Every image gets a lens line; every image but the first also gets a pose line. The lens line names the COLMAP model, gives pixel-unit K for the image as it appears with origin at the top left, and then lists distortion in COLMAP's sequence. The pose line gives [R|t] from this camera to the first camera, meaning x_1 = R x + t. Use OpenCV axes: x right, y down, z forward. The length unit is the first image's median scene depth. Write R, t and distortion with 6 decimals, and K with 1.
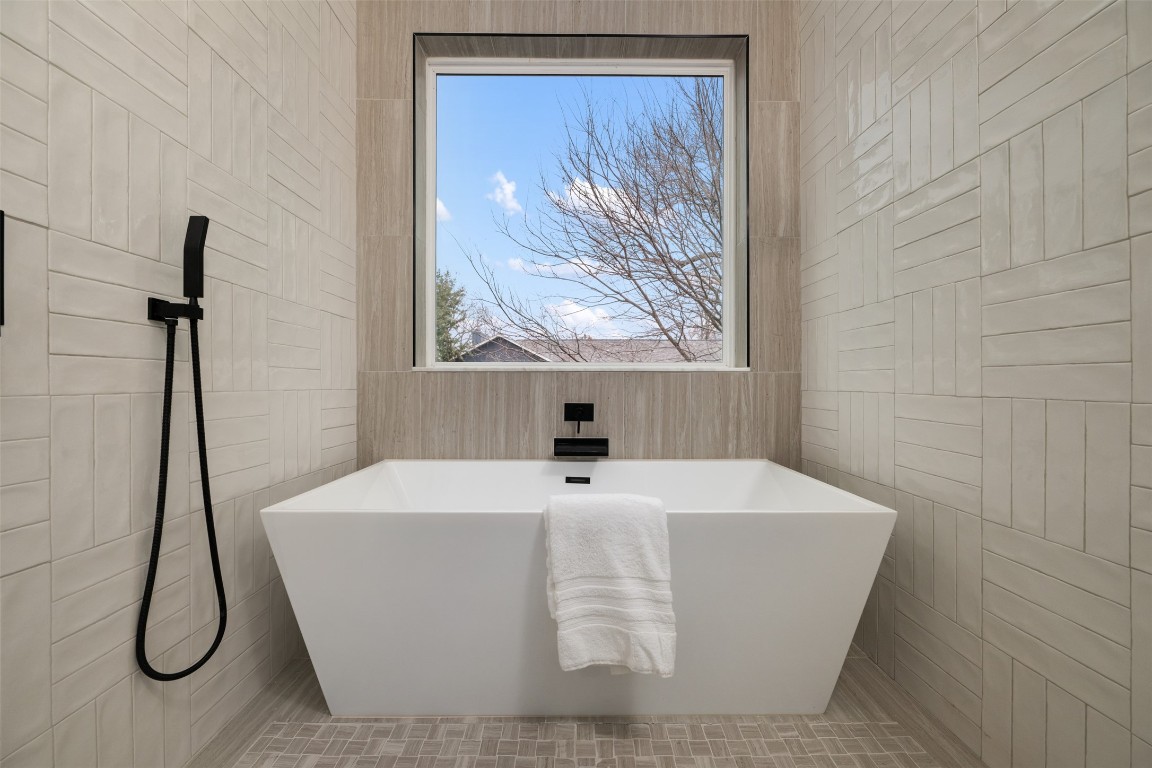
lens RADIAL K [[458.5, 0, 573.1], [0, 458.5, 382.8], [0, 0, 1]] dist [-0.004126, 0.000060]
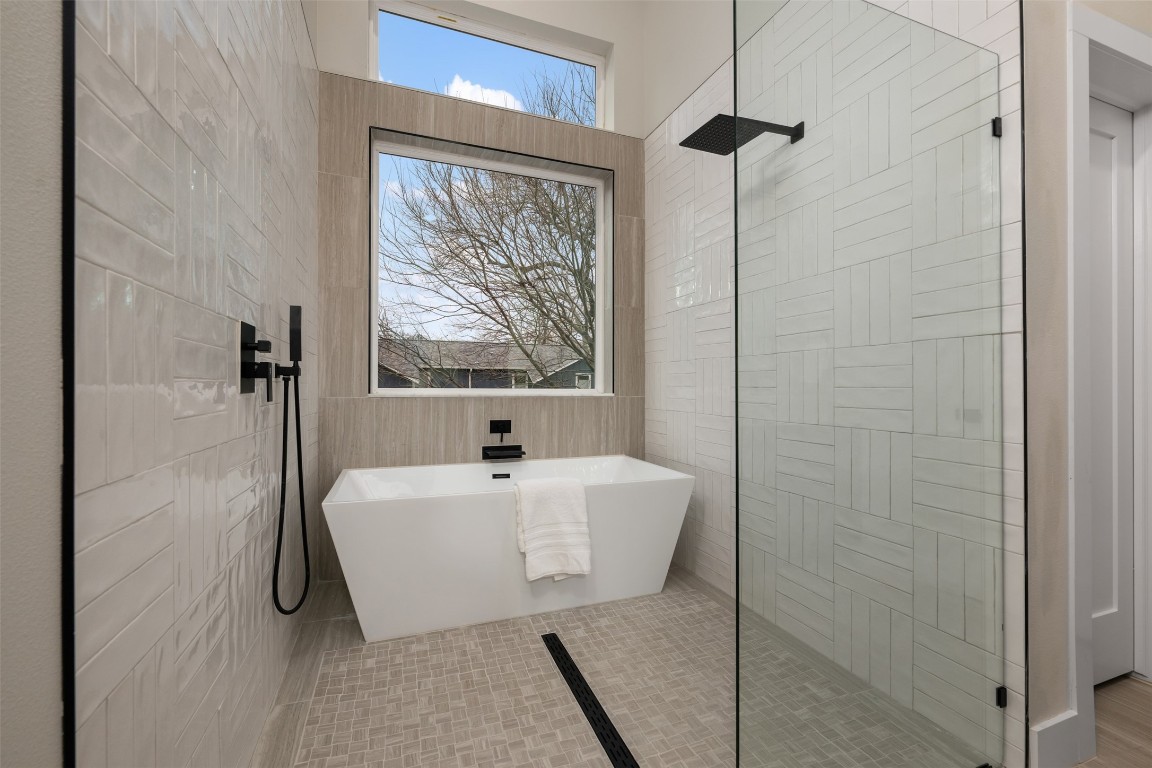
lens RADIAL K [[483.8, 0, 577.1], [0, 483.8, 384.6], [0, 0, 1]] dist [0.001378, 0.000035]
pose [[0.936857, 0.004231, 0.349686, -0.279784], [-0.003541, 0.999990, -0.002613, -0.058822], [-0.349694, 0.001209, 0.936863, -0.435790]]
